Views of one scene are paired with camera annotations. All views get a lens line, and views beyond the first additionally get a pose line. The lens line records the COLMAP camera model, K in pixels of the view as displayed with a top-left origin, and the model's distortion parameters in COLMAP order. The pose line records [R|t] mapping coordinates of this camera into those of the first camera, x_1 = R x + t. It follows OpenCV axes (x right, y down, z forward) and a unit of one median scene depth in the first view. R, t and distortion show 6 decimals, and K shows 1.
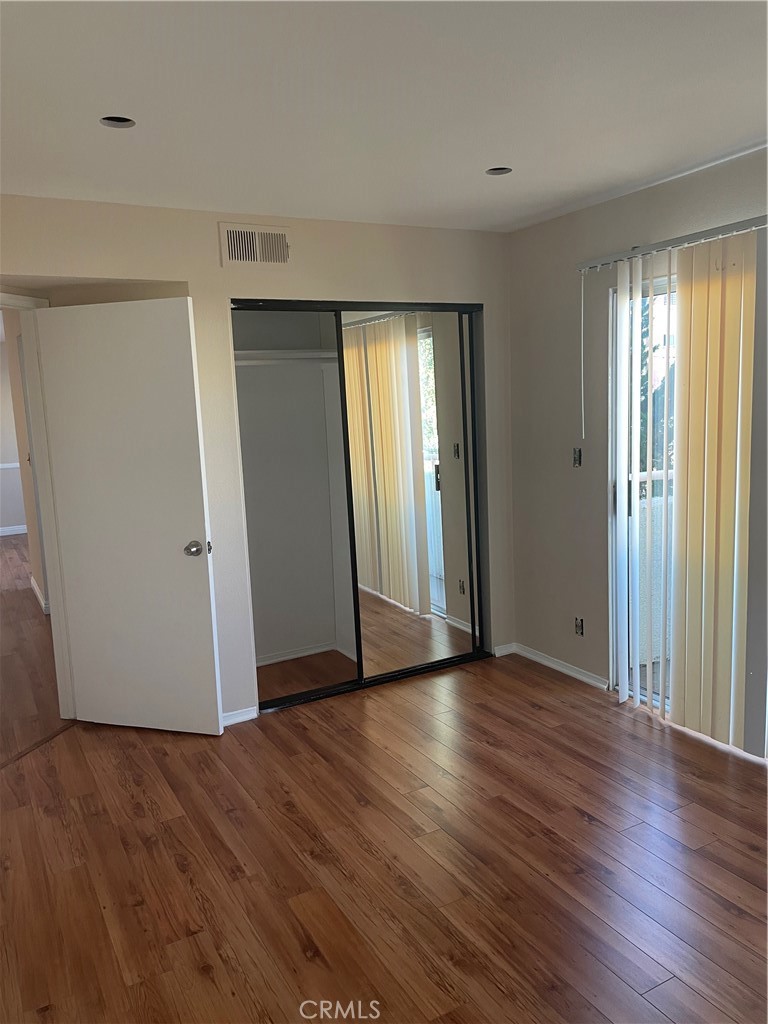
lens RADIAL K [[769.1, 0, 389.0], [0, 769.1, 514.2], [0, 0, 1]] dist [0.094021, -0.109021]
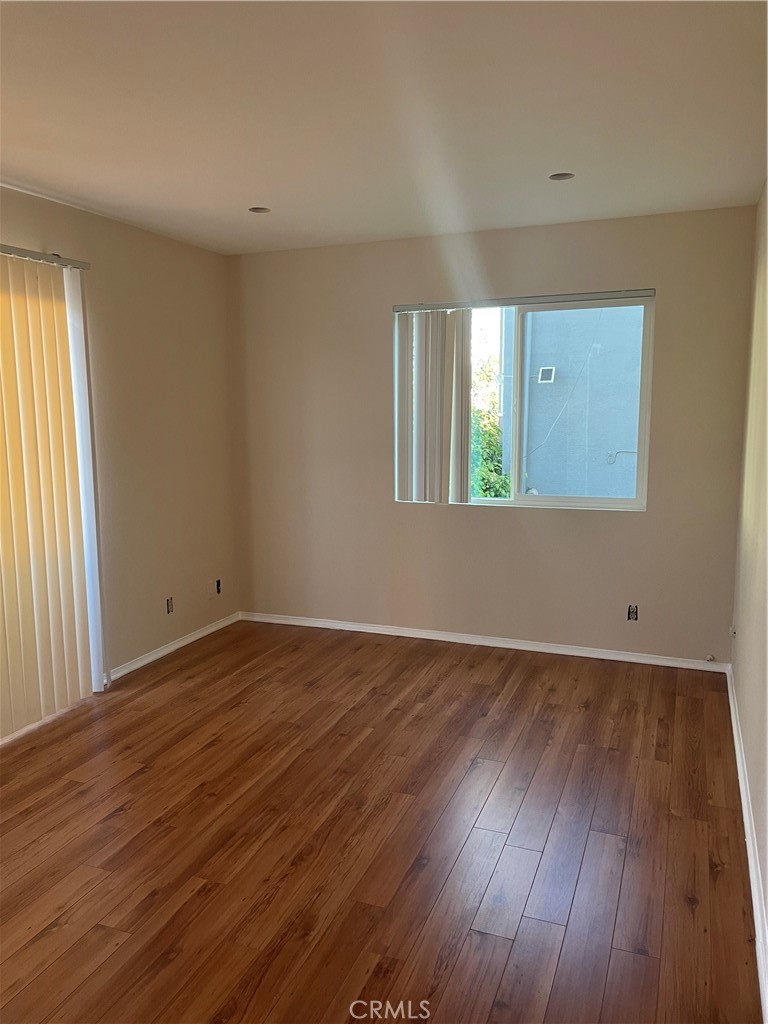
lens RADIAL K [[769.1, 0, 389.0], [0, 769.1, 514.2], [0, 0, 1]] dist [0.094021, -0.109021]
pose [[-0.637325, -0.063650, 0.767962, -0.768657], [0.146562, 0.968380, 0.201892, -0.143492], [-0.756529, 0.241225, -0.607844, 1.353893]]
